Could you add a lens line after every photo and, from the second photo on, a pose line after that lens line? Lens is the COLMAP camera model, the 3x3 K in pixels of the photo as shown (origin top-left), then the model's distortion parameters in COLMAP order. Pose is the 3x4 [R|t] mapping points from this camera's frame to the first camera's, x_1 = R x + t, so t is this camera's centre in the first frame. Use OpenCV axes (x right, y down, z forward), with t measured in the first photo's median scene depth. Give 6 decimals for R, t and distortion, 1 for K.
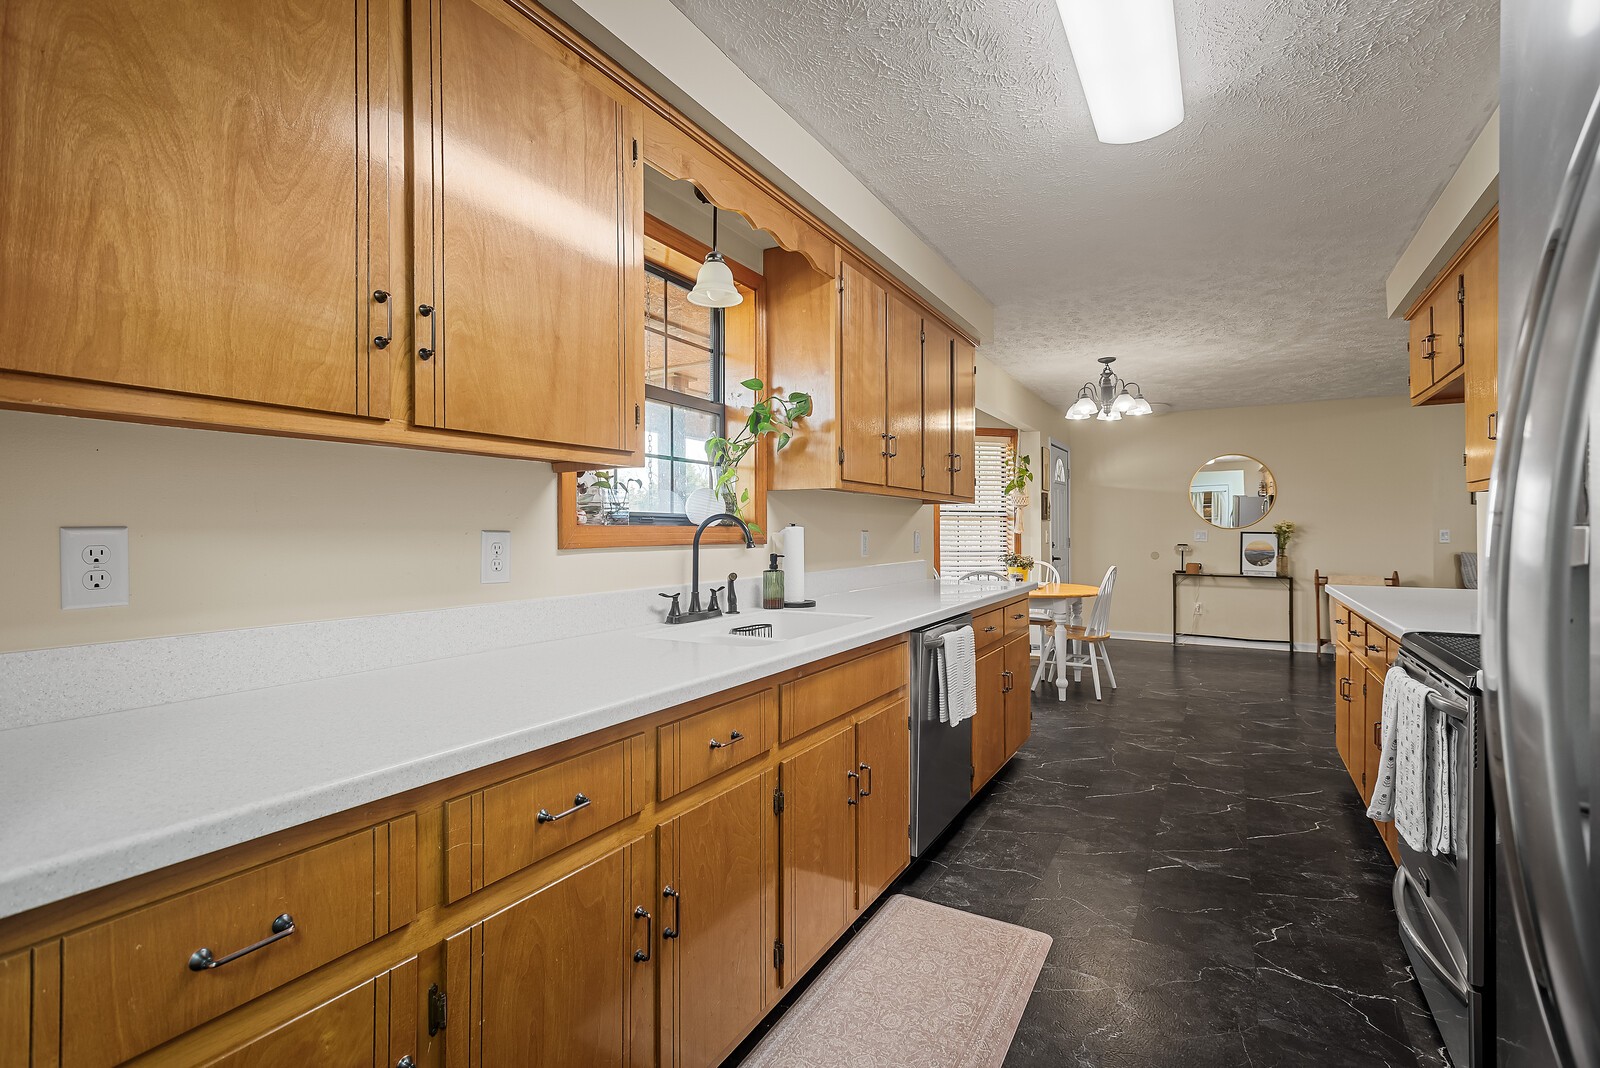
lens RADIAL K [[740.9, 0, 796.9], [0, 740.9, 525.5], [0, 0, 1]] dist [0.000130, -0.000217]
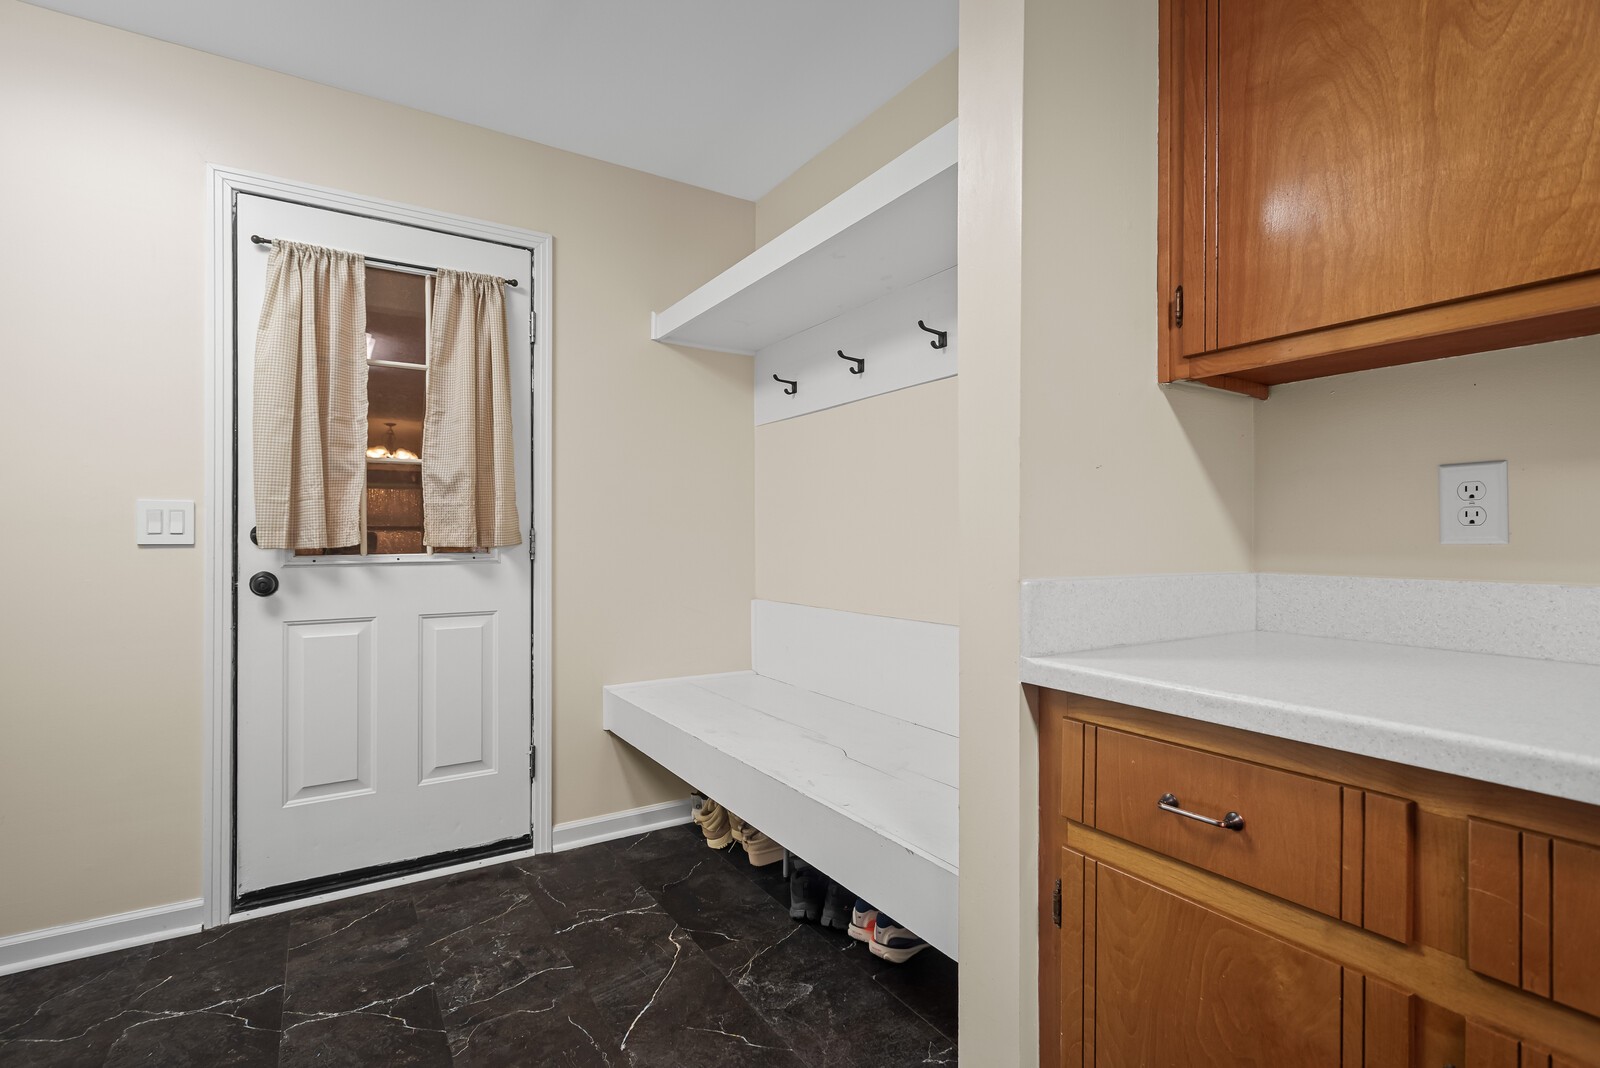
lens RADIAL K [[740.9, 0, 794.5], [0, 740.9, 533.9], [0, 0, 1]] dist [0.000130, -0.000217]
pose [[-0.461374, -0.001983, -0.887204, 0.401422], [0.005077, 0.999975, -0.004875, 0.110971], [0.887191, -0.006753, -0.461352, 0.743668]]
